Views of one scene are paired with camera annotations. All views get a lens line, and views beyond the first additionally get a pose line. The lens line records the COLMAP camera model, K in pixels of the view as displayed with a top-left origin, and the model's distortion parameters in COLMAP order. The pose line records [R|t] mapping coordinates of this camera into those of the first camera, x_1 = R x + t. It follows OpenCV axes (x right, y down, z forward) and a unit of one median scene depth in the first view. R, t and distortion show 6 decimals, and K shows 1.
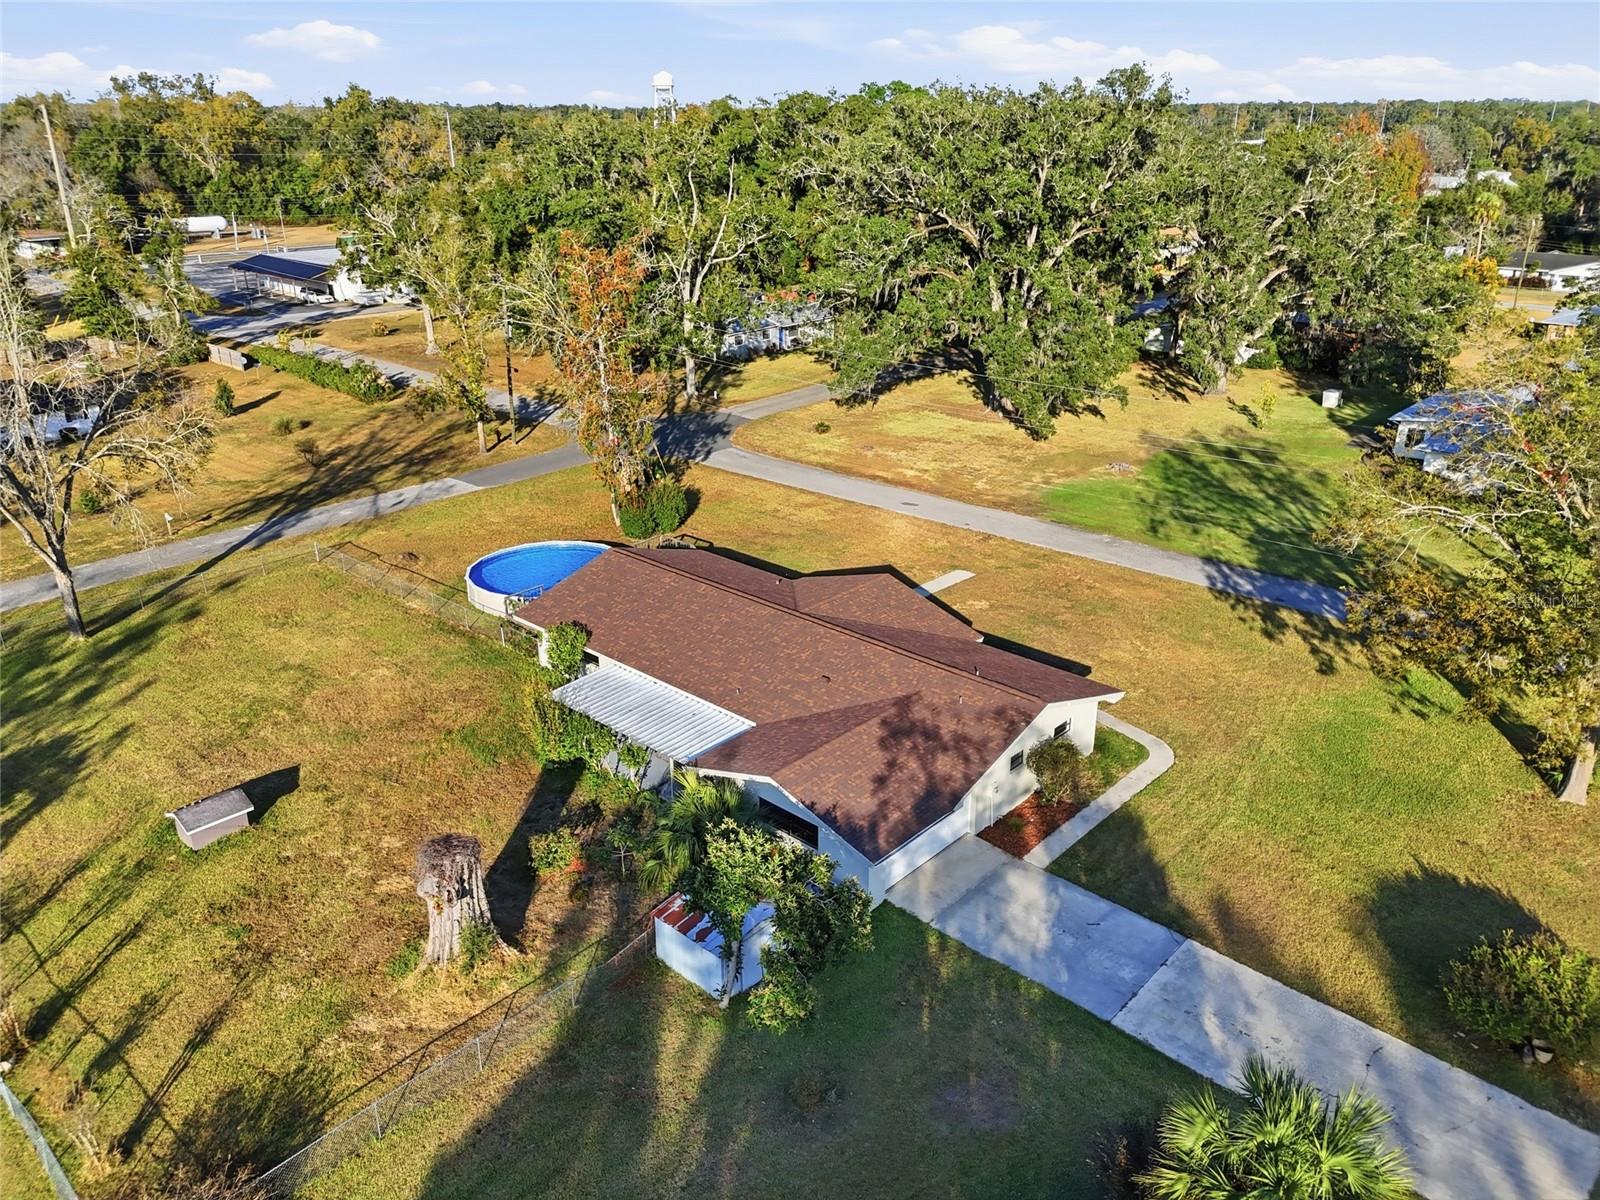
lens RADIAL K [[1191.0, 0, 800.0], [0, 1191.0, 600.0], [0, 0, 1]] dist [0.064190, -0.060529]
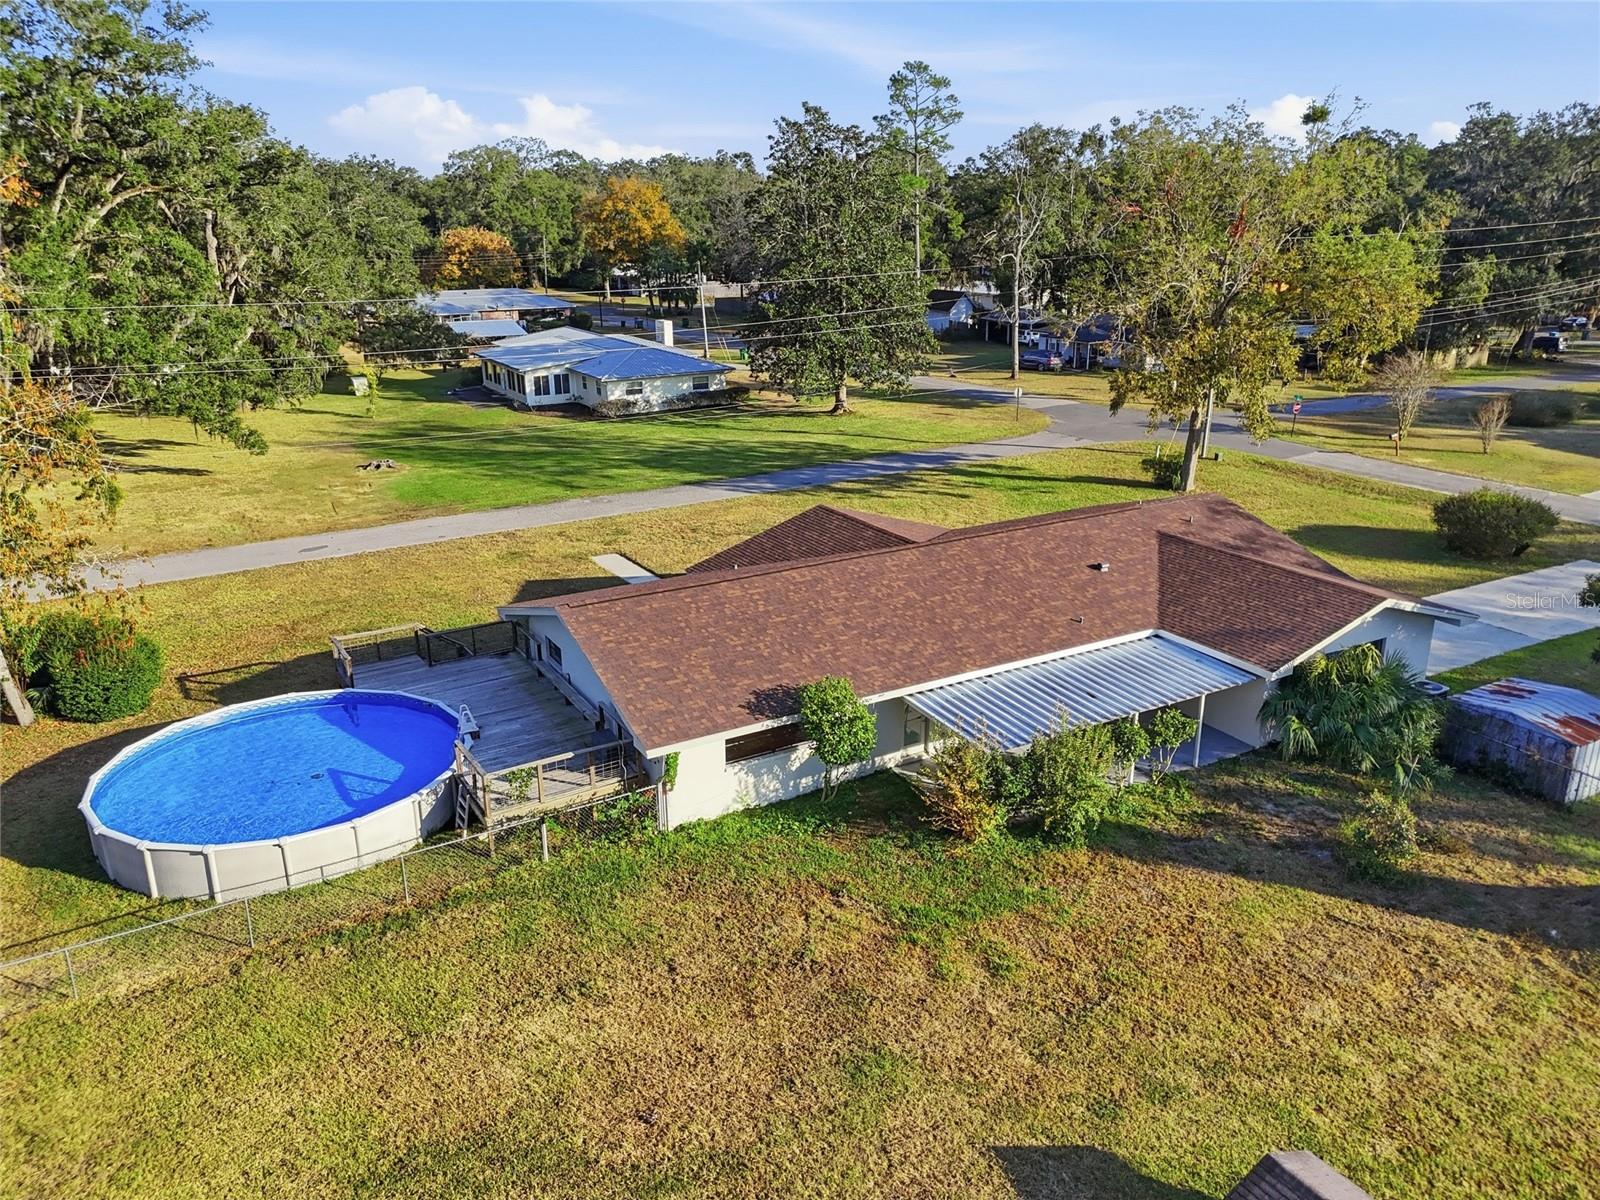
lens RADIAL K [[1191.0, 0, 800.0], [0, 1191.0, 600.0], [0, 0, 1]] dist [0.064190, -0.060529]
pose [[0.294600, -0.295939, 0.908642, -0.617446], [0.370346, 0.911889, 0.176923, -0.100937], [-0.880940, 0.284391, 0.378242, 0.710831]]
